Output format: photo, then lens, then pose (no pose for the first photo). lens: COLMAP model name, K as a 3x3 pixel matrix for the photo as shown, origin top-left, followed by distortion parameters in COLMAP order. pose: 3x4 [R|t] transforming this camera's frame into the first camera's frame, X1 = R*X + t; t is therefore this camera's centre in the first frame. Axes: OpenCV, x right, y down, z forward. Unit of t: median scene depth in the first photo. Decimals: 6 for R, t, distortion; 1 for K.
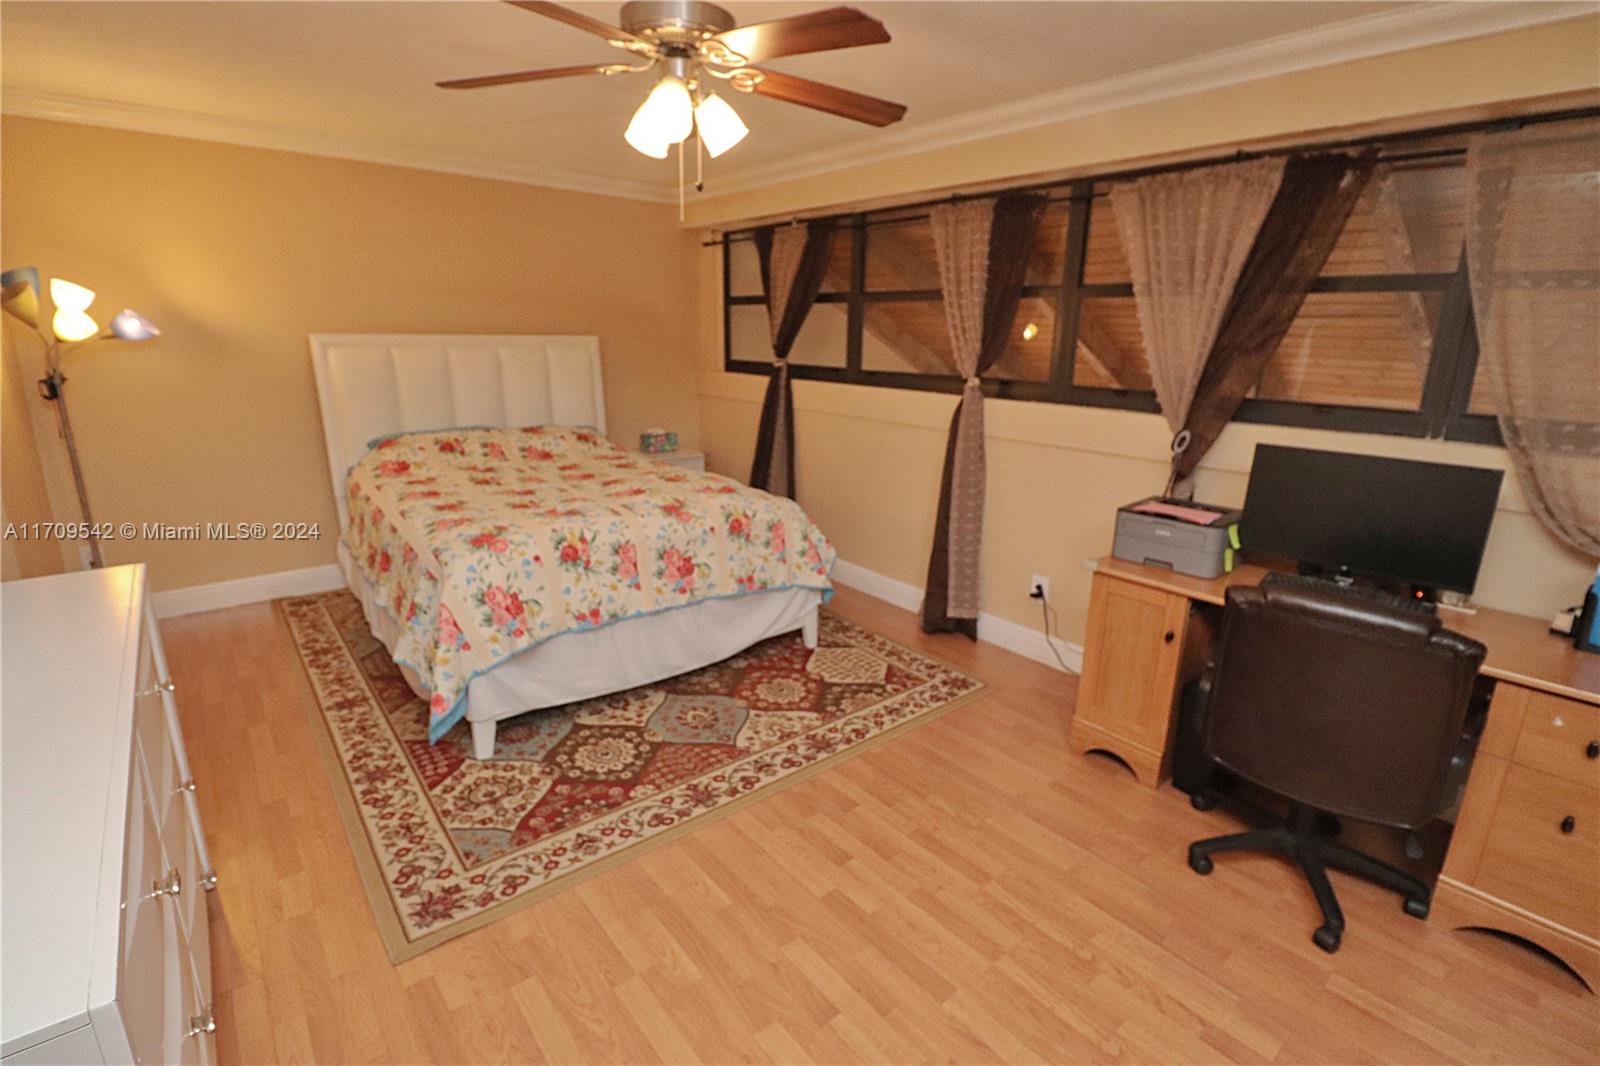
lens RADIAL K [[737.0, 0, 799.9], [0, 737.0, 524.3], [0, 0, 1]] dist [-0.000057, -0.013145]
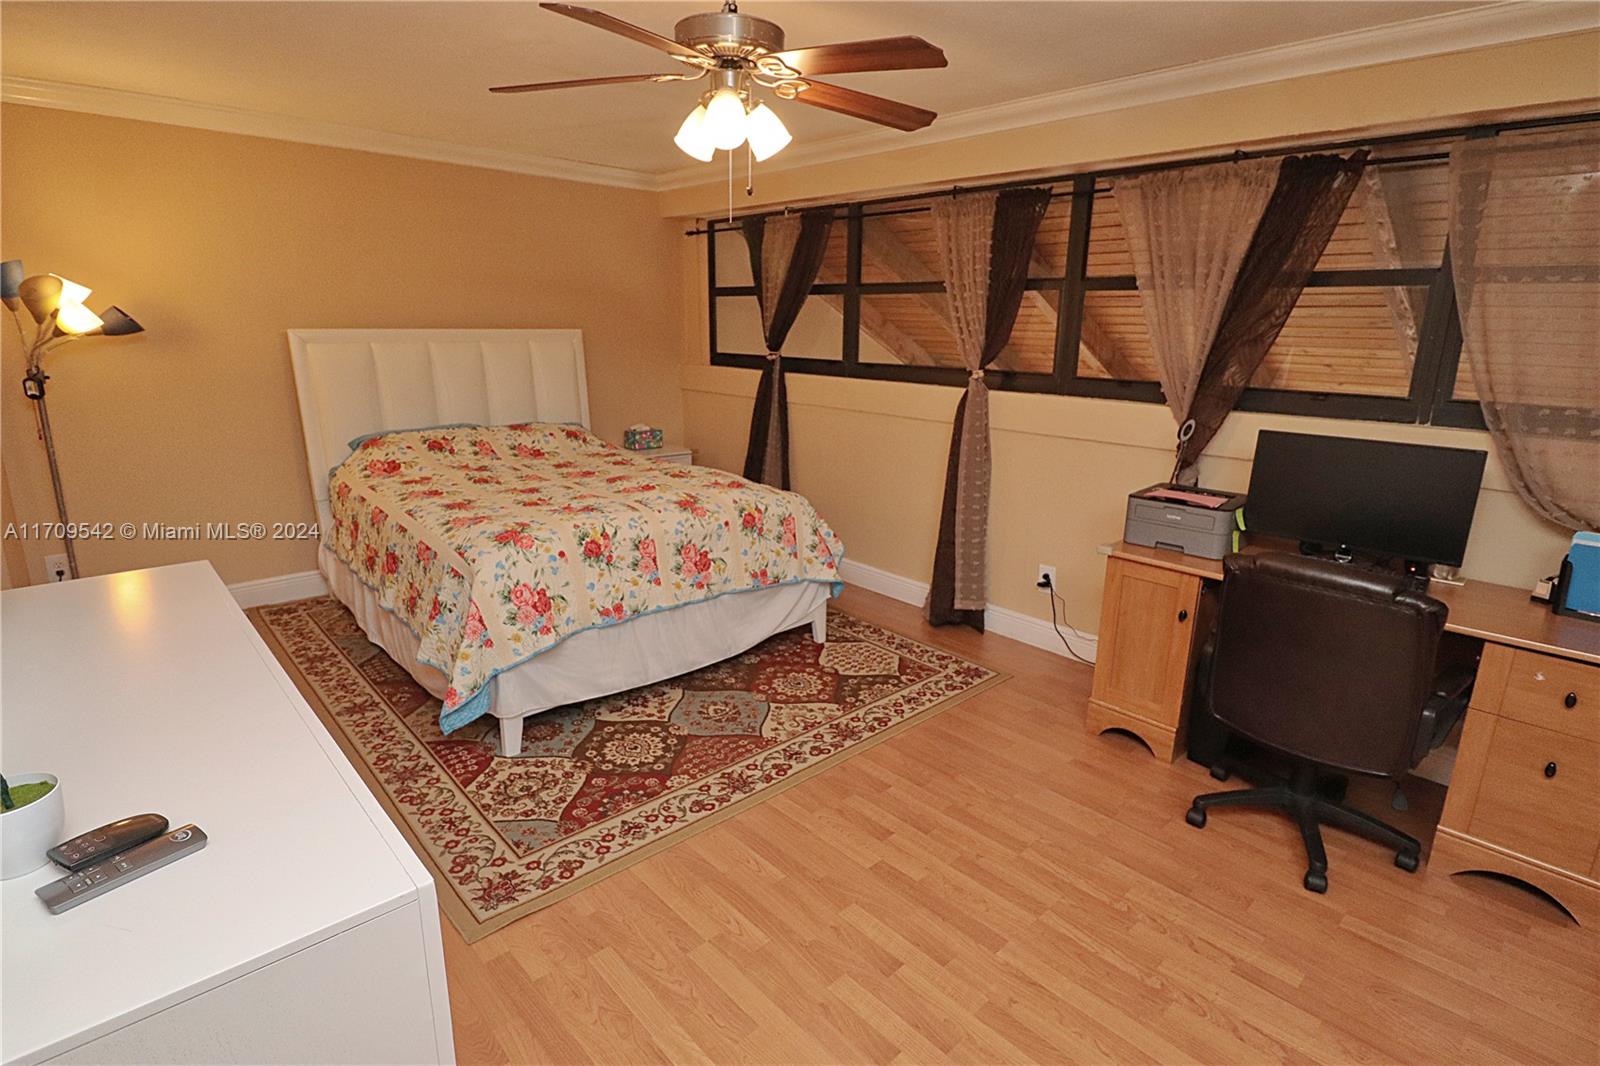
lens RADIAL K [[796.1, 0, 797.0], [0, 796.1, 526.8], [0, 0, 1]] dist [0.003619, -0.014890]
pose [[0.998505, -0.017778, 0.051689, -0.089177], [0.017871, 0.999839, -0.001345, 0.015495], [-0.051657, 0.002267, 0.998662, -0.090214]]
